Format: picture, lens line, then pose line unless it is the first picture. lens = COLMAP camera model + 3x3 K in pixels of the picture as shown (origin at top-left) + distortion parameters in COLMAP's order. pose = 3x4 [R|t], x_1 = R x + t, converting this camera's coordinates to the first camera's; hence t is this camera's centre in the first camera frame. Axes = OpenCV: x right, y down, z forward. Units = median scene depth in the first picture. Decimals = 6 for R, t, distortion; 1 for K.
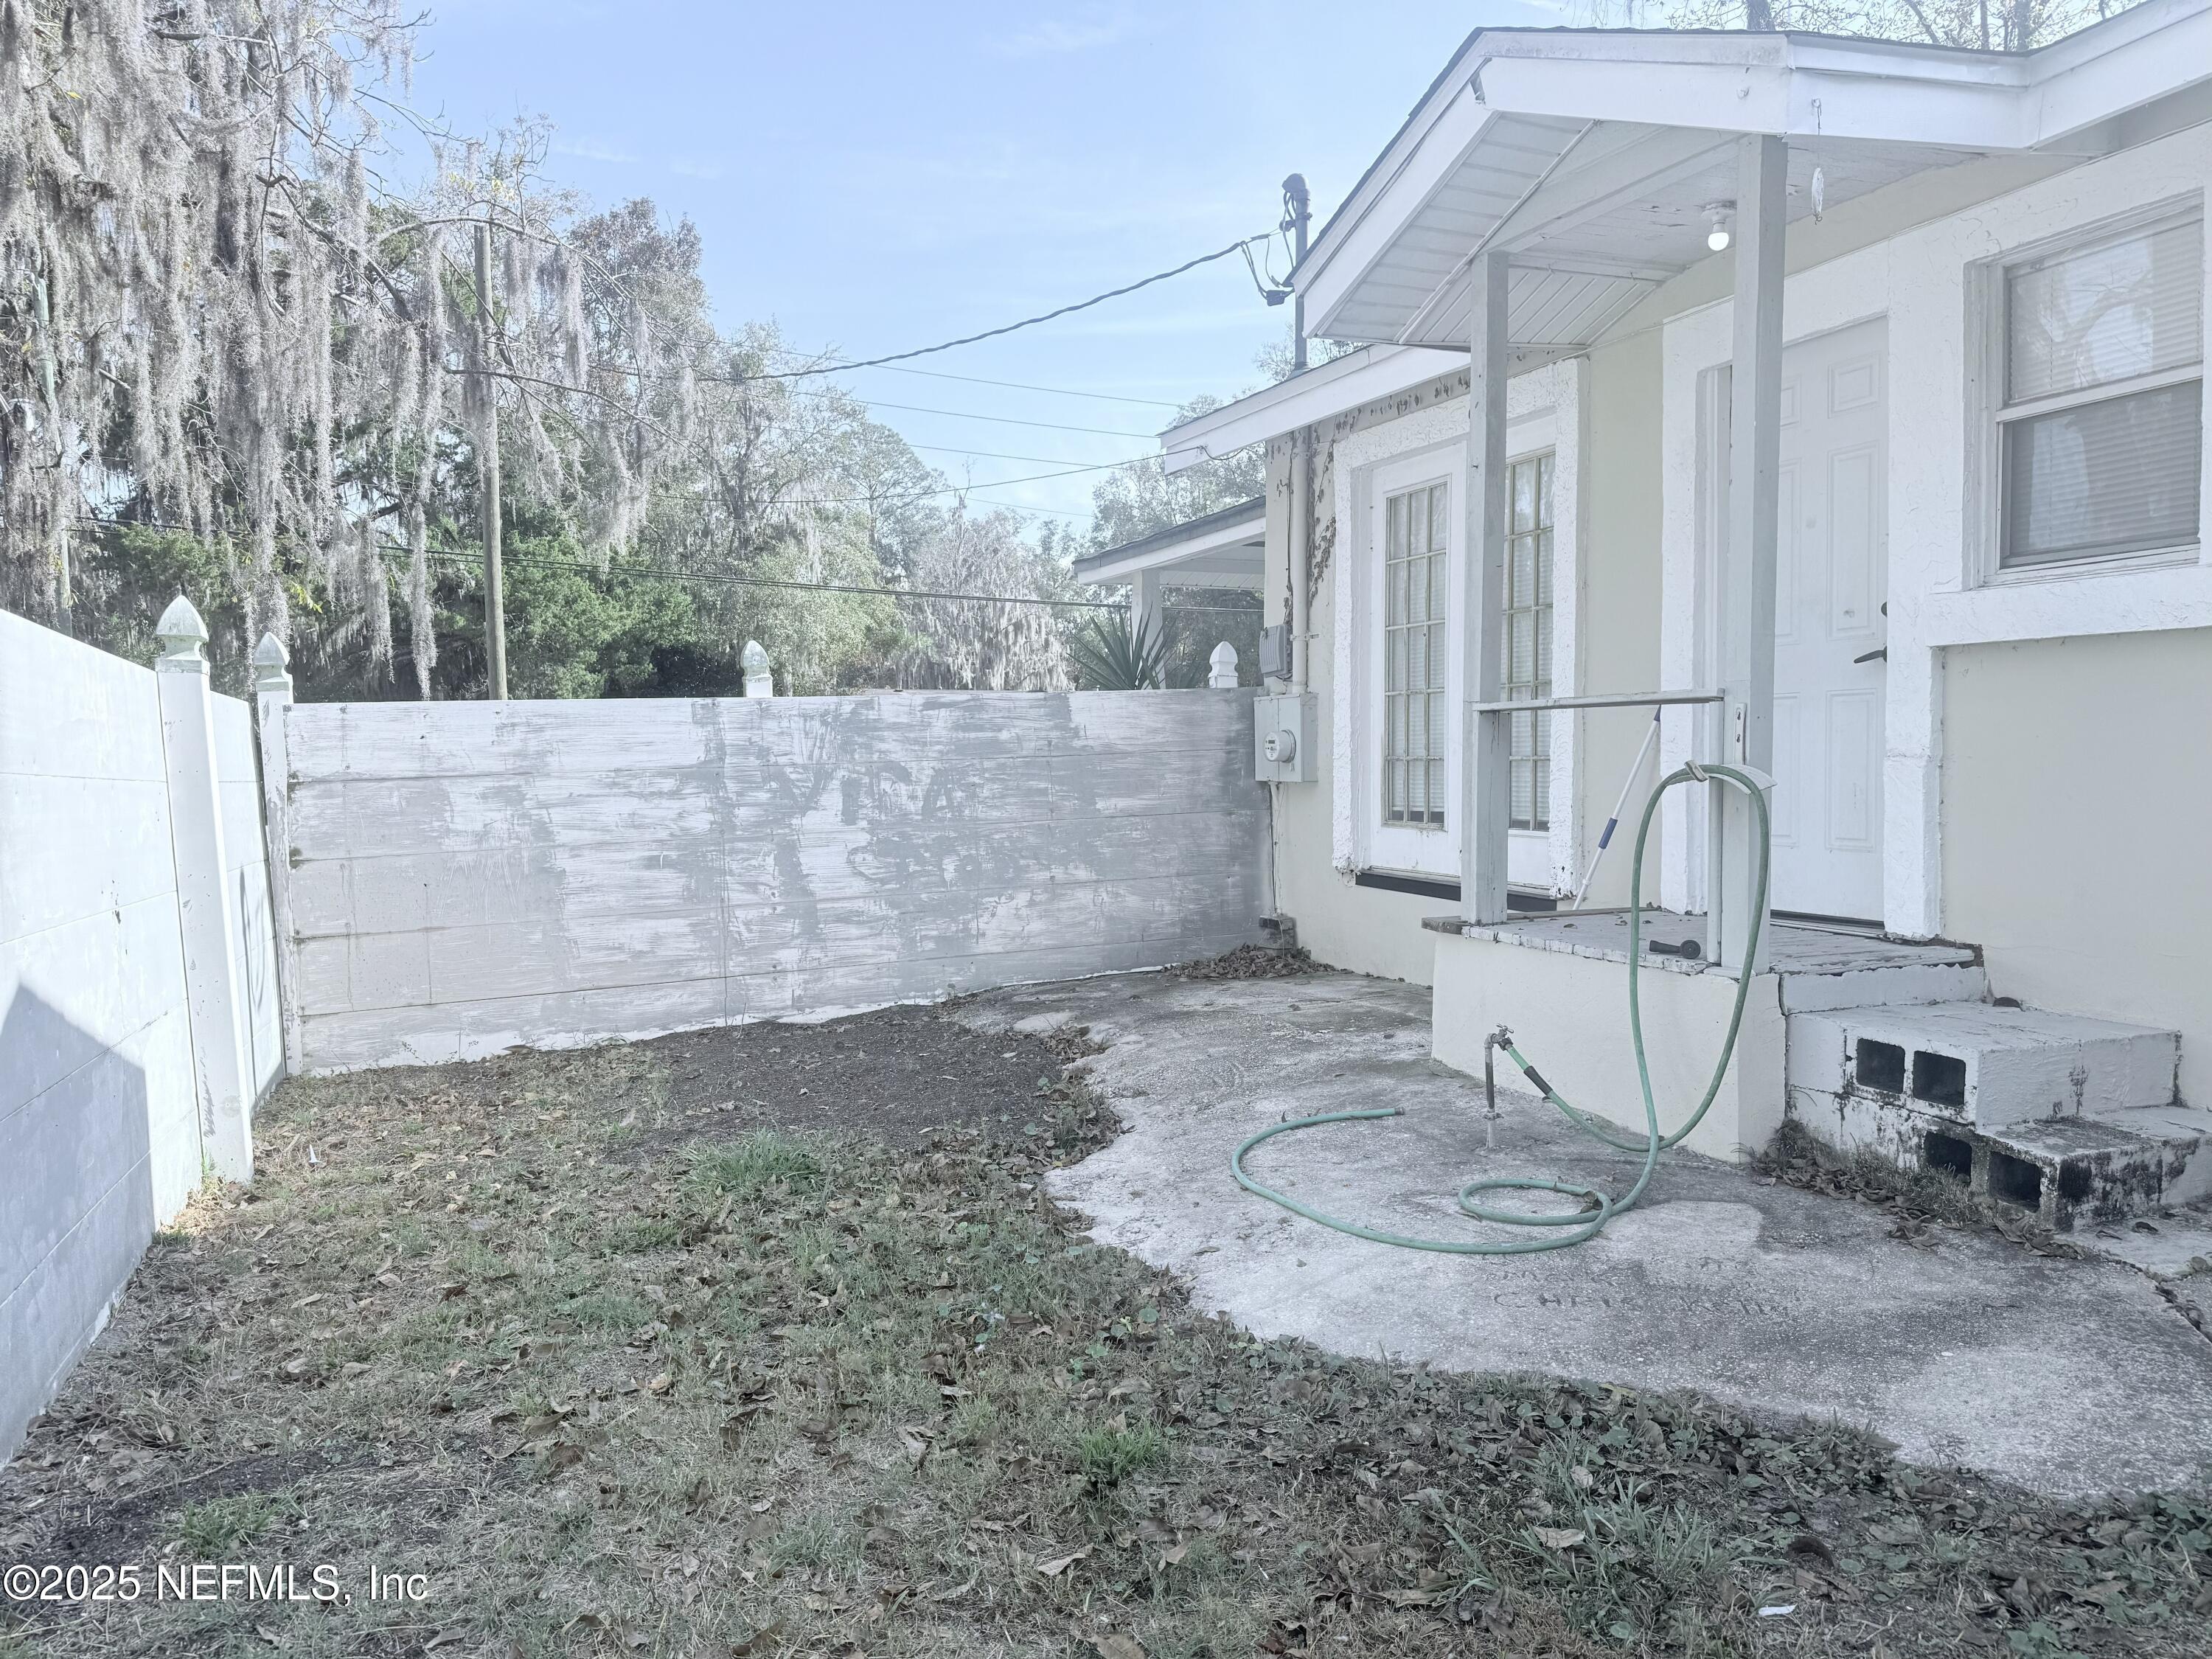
lens RADIAL K [[1578.8, 0, 1035.5], [0, 1578.8, 853.2], [0, 0, 1]] dist [0.044606, -0.033730]
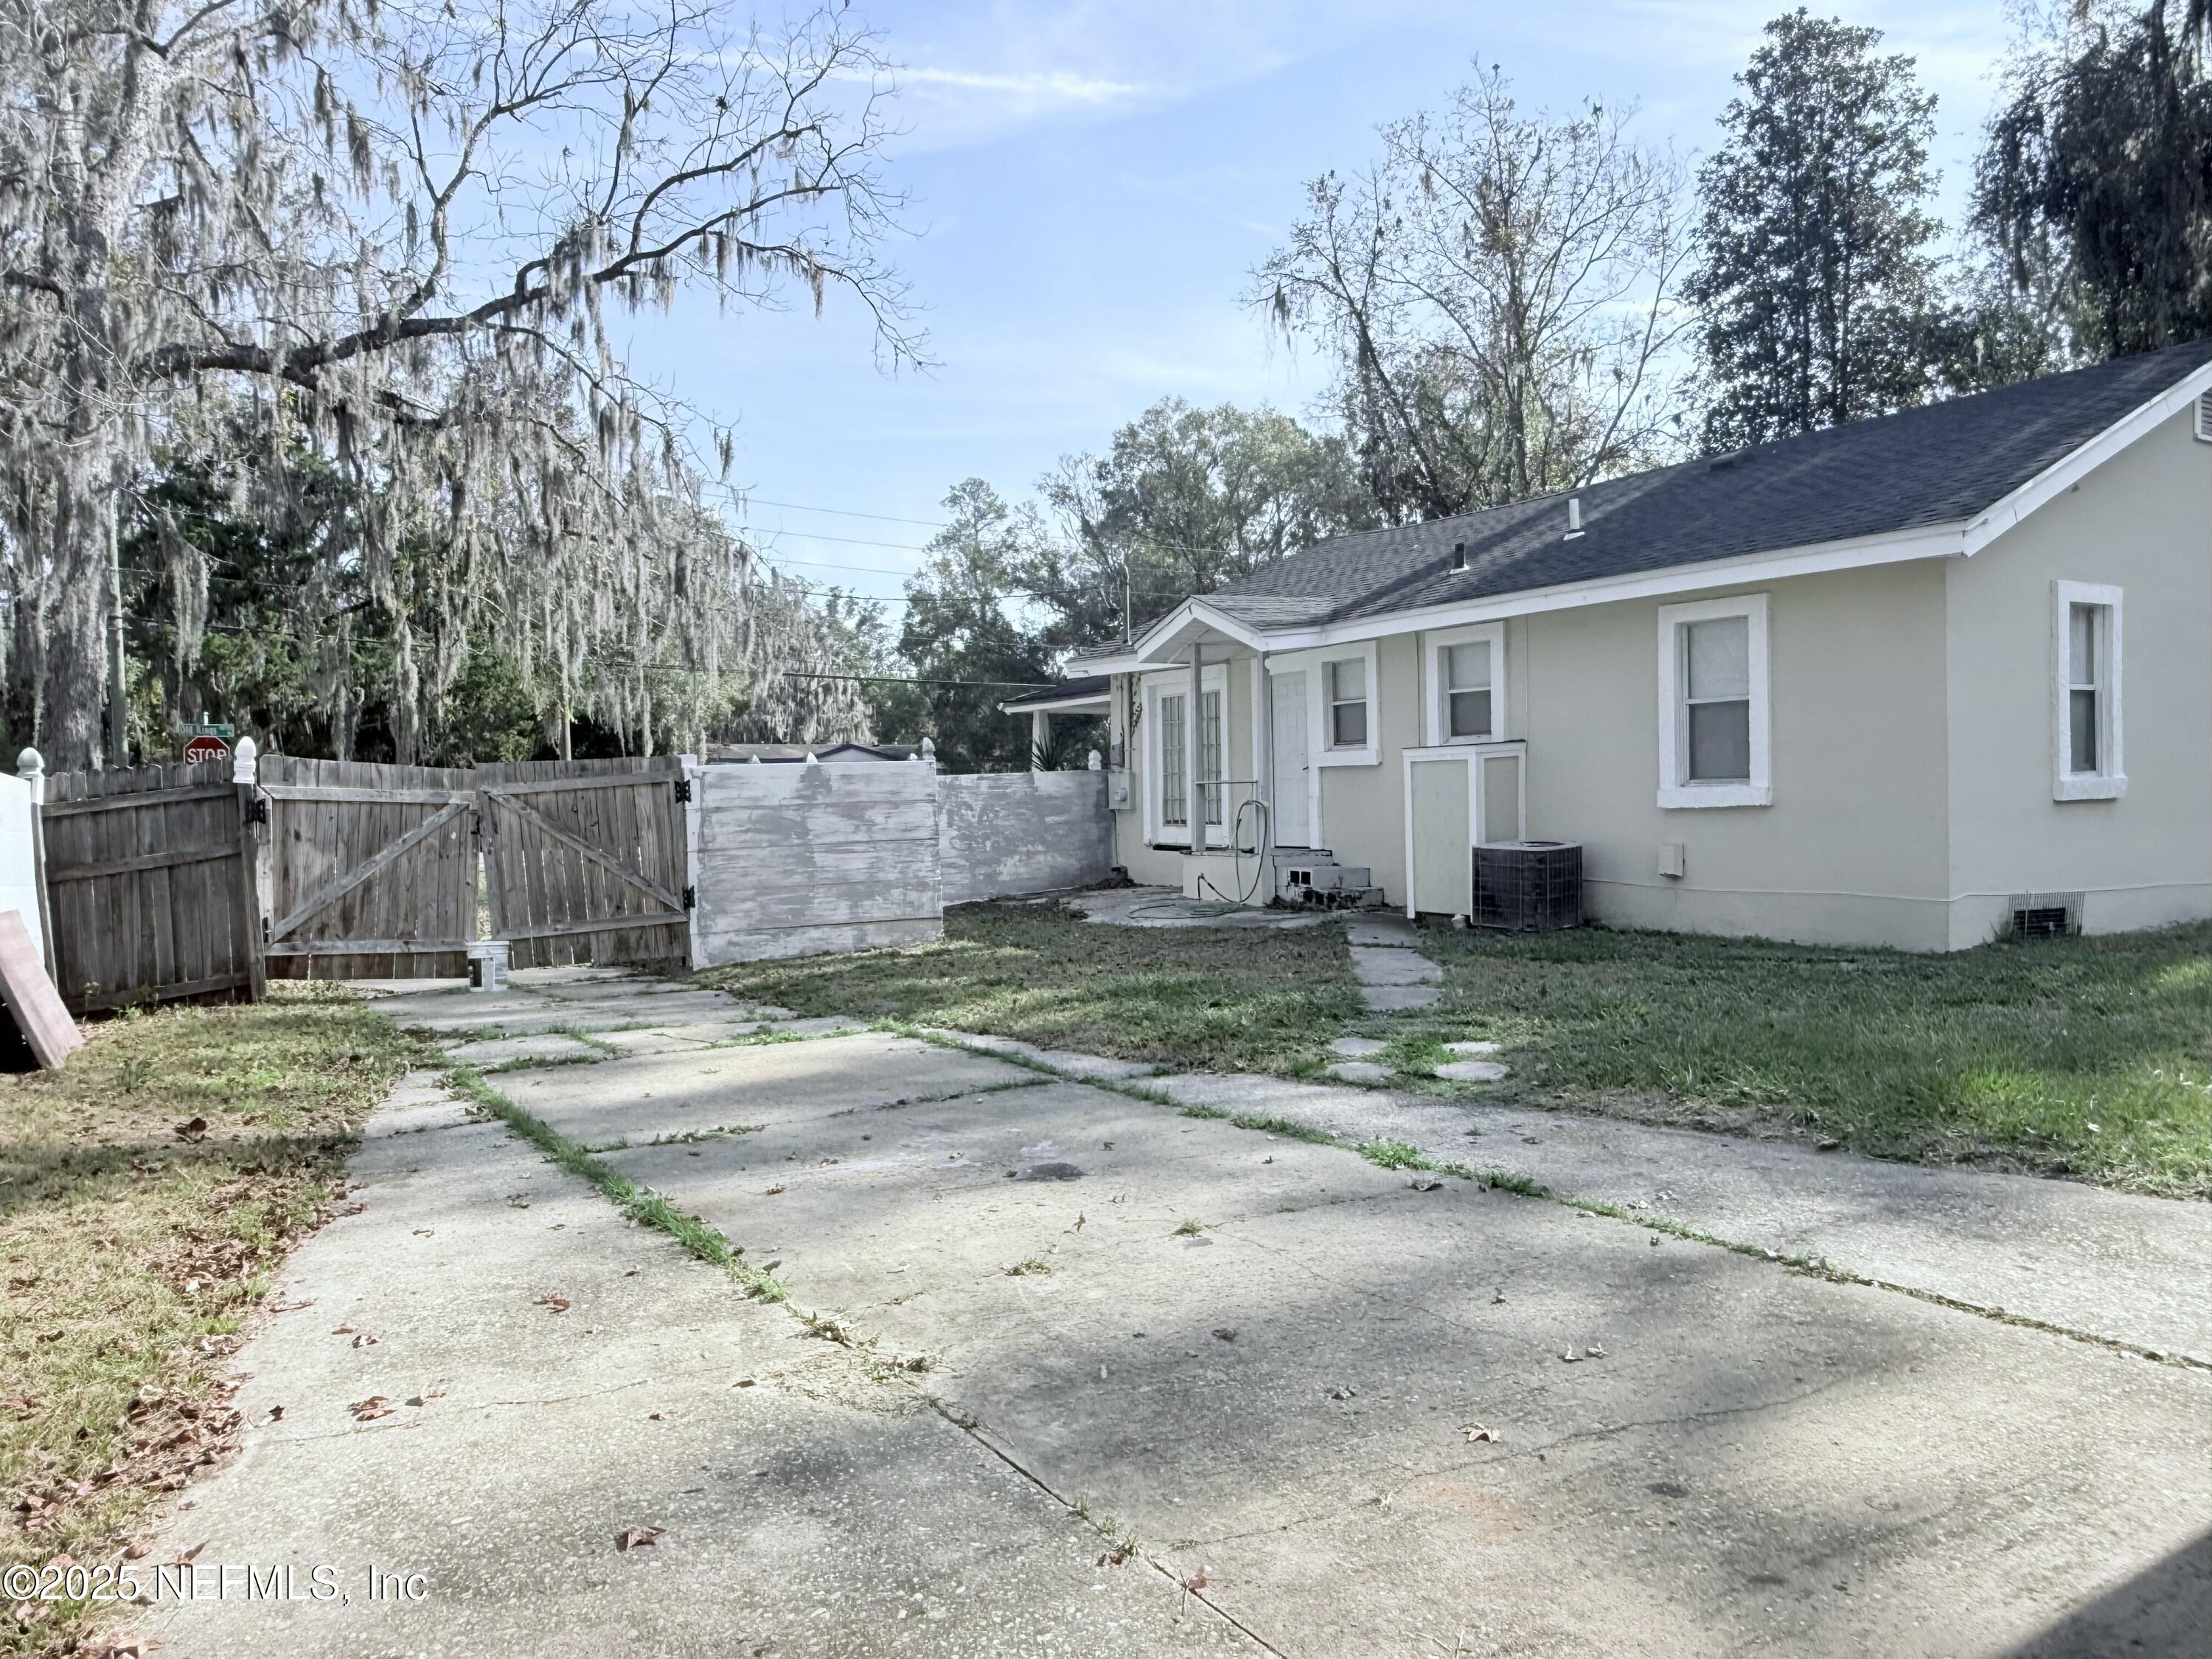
lens RADIAL K [[1578.8, 0, 1096.0], [0, 1578.8, 841.1], [0, 0, 1]] dist [0.044606, -0.033730]
pose [[0.981365, -0.011747, 0.191795, -0.353027], [0.018600, 0.999250, -0.033966, 0.085989], [-0.191252, 0.036900, 0.980847, -1.385655]]
